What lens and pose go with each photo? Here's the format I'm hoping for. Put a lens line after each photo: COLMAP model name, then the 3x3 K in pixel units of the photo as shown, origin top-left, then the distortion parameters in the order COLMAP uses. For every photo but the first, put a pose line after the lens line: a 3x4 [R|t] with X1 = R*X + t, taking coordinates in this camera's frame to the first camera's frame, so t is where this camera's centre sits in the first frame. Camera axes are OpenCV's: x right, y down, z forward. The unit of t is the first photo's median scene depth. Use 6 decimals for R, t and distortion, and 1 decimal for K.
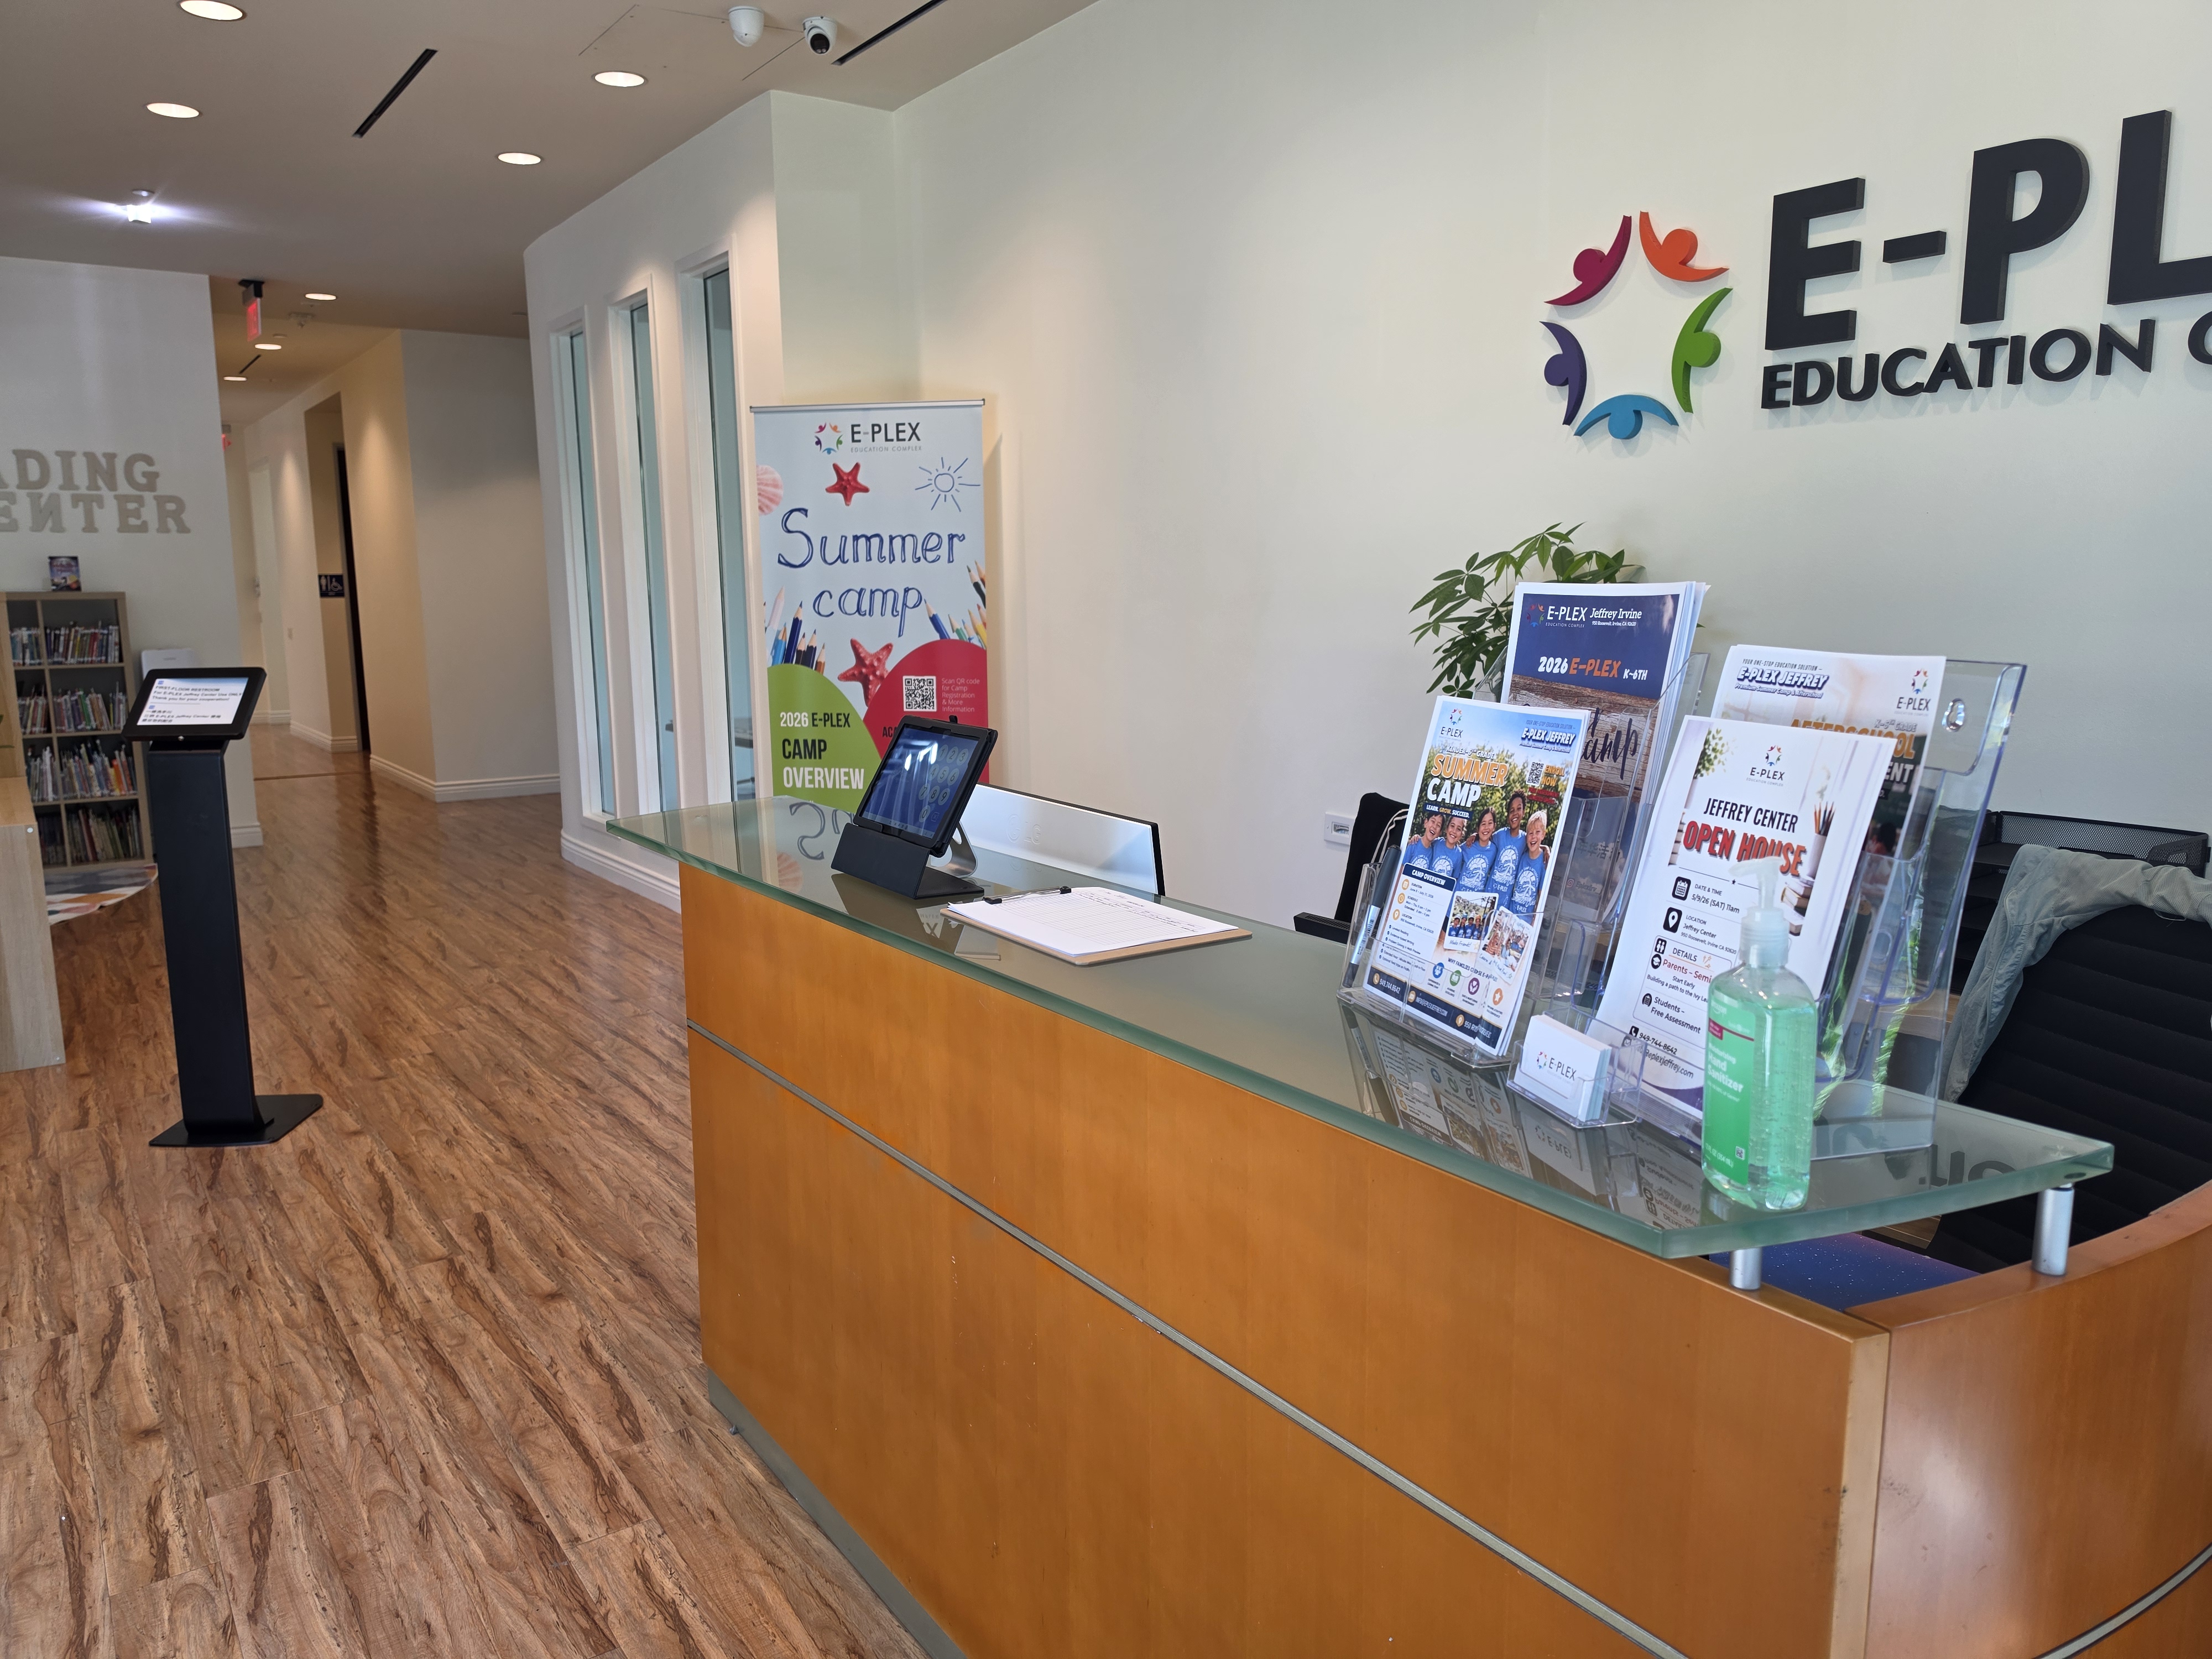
lens RADIAL K [[1559.4, 0, 1106.0], [0, 1559.4, 829.5], [0, 0, 1]] dist [0.009684, 0.001766]
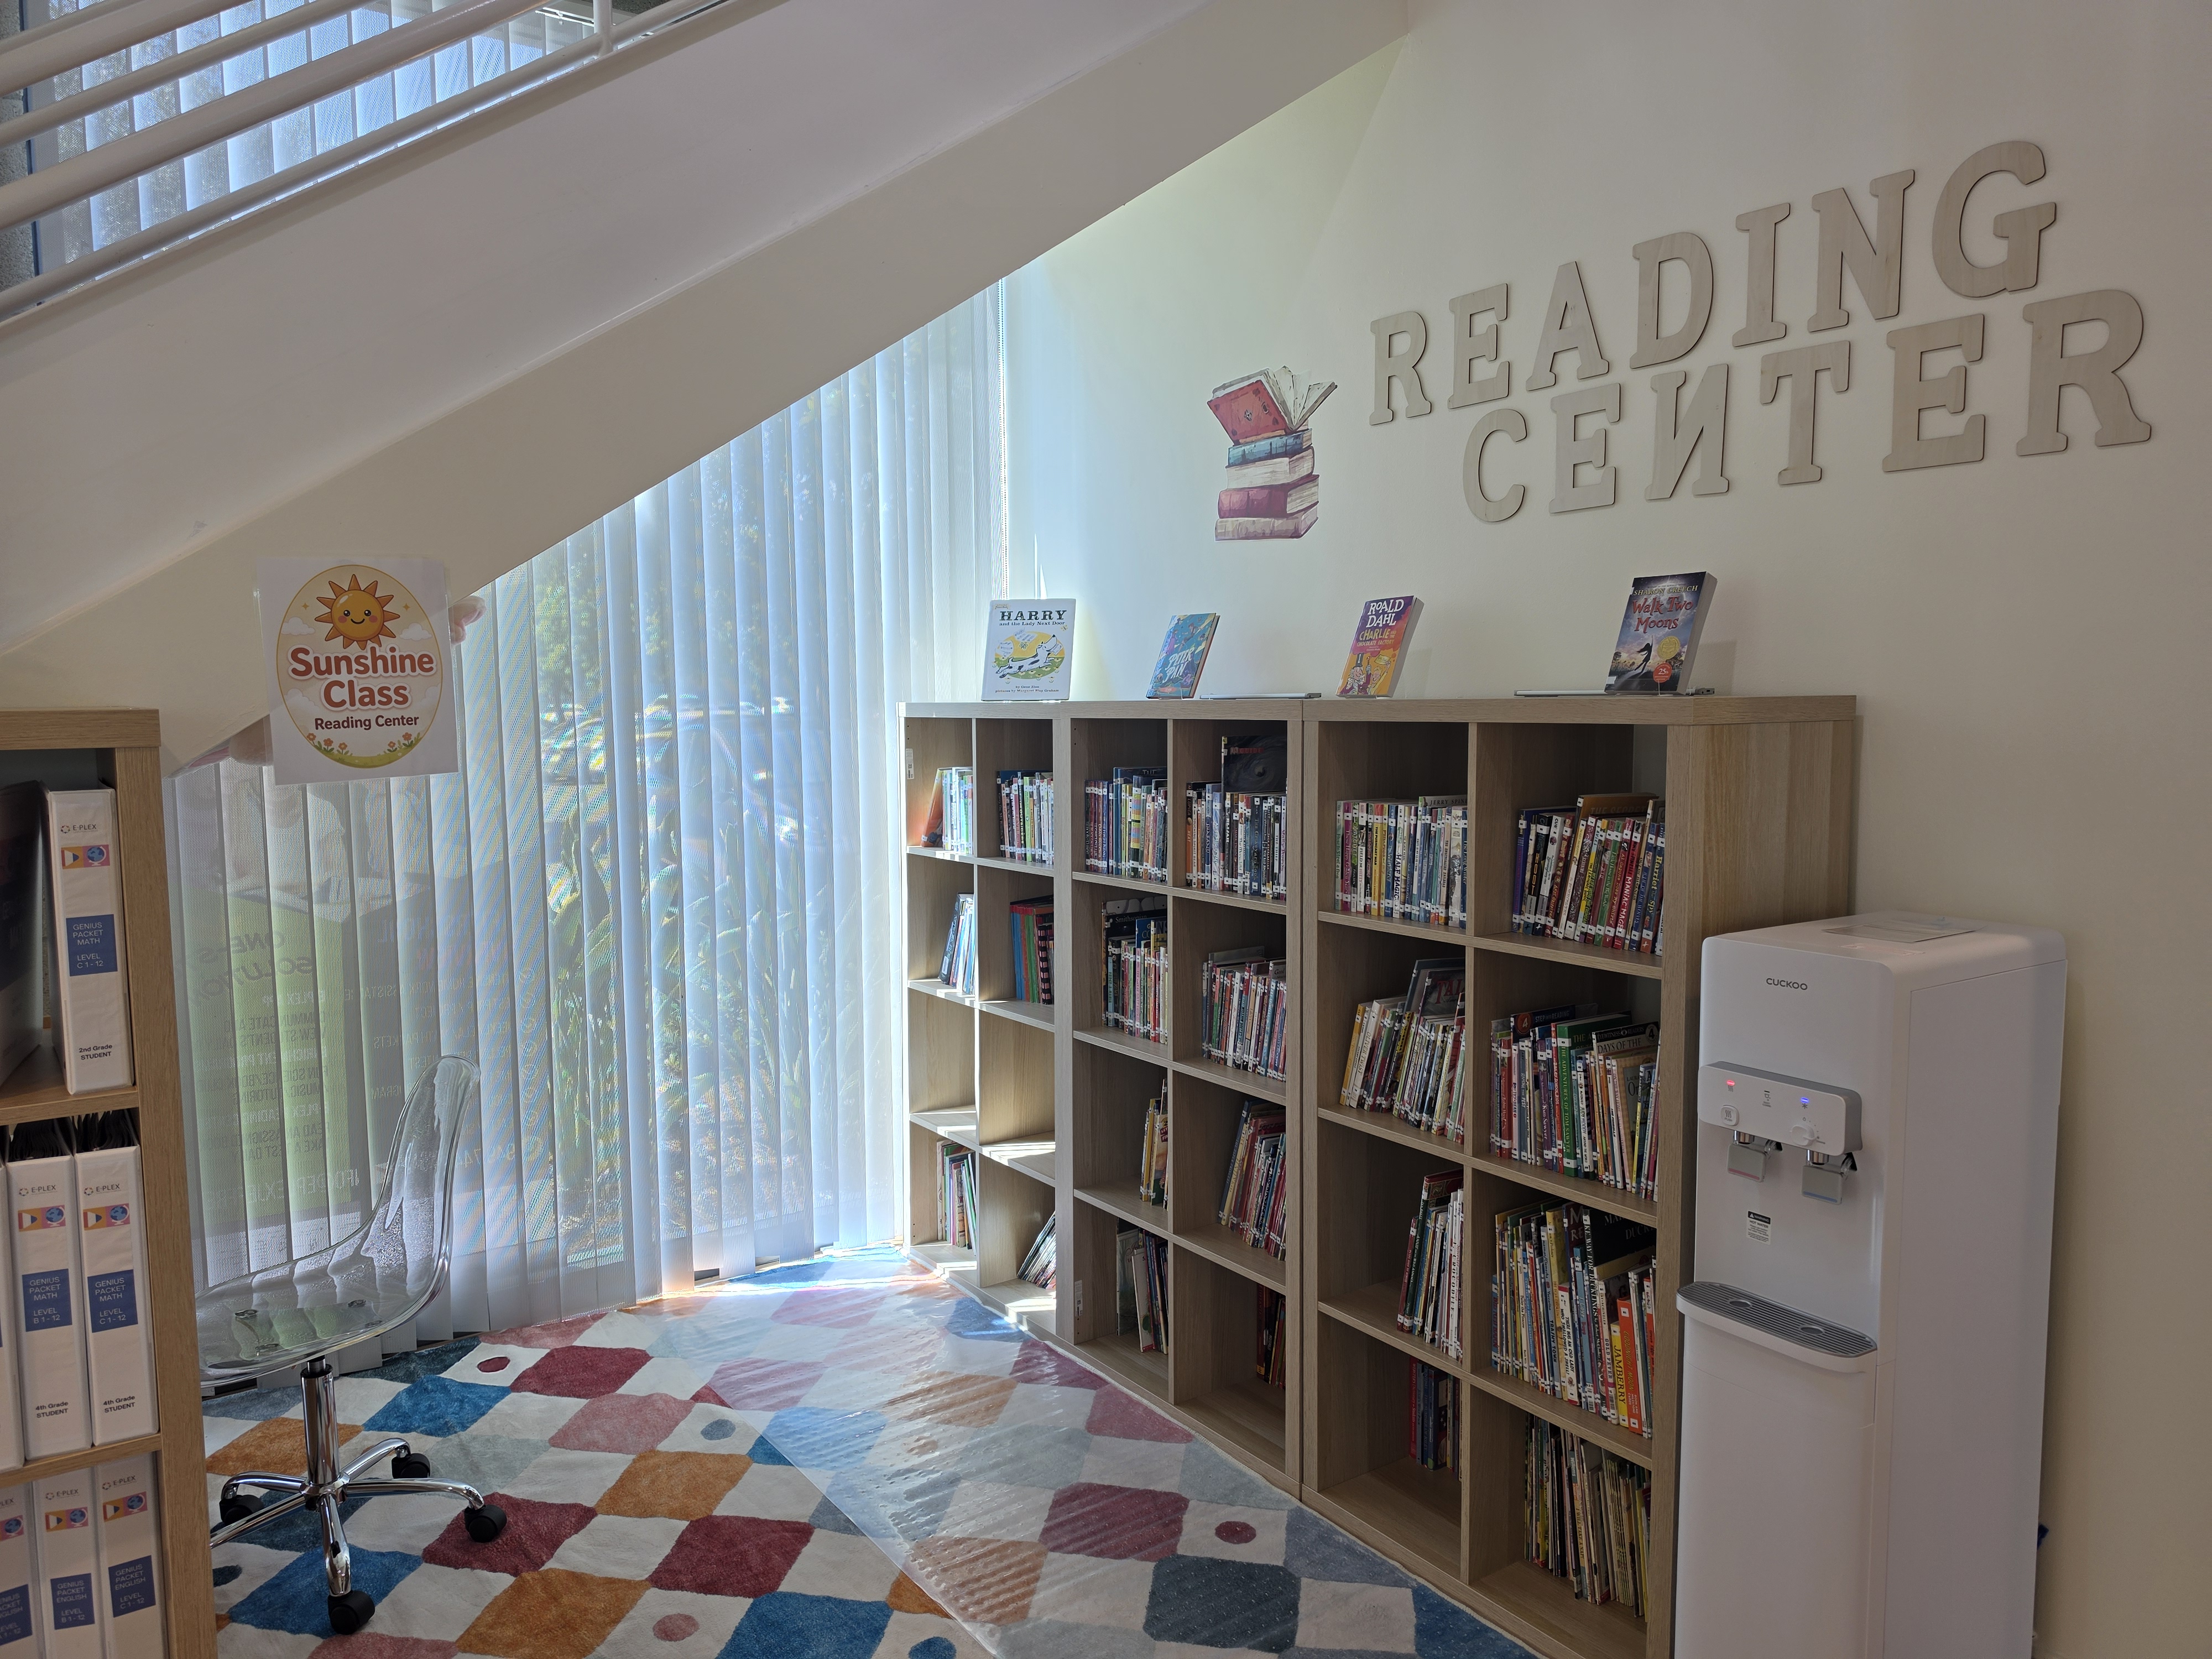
lens RADIAL K [[1559.4, 0, 1106.0], [0, 1559.4, 829.5], [0, 0, 1]] dist [0.009684, 0.001766]
pose [[-0.011164, 0.096455, -0.995275, -0.361422], [-0.152808, 0.983481, 0.097026, -0.137050], [0.988193, 0.153169, 0.003760, 0.885761]]
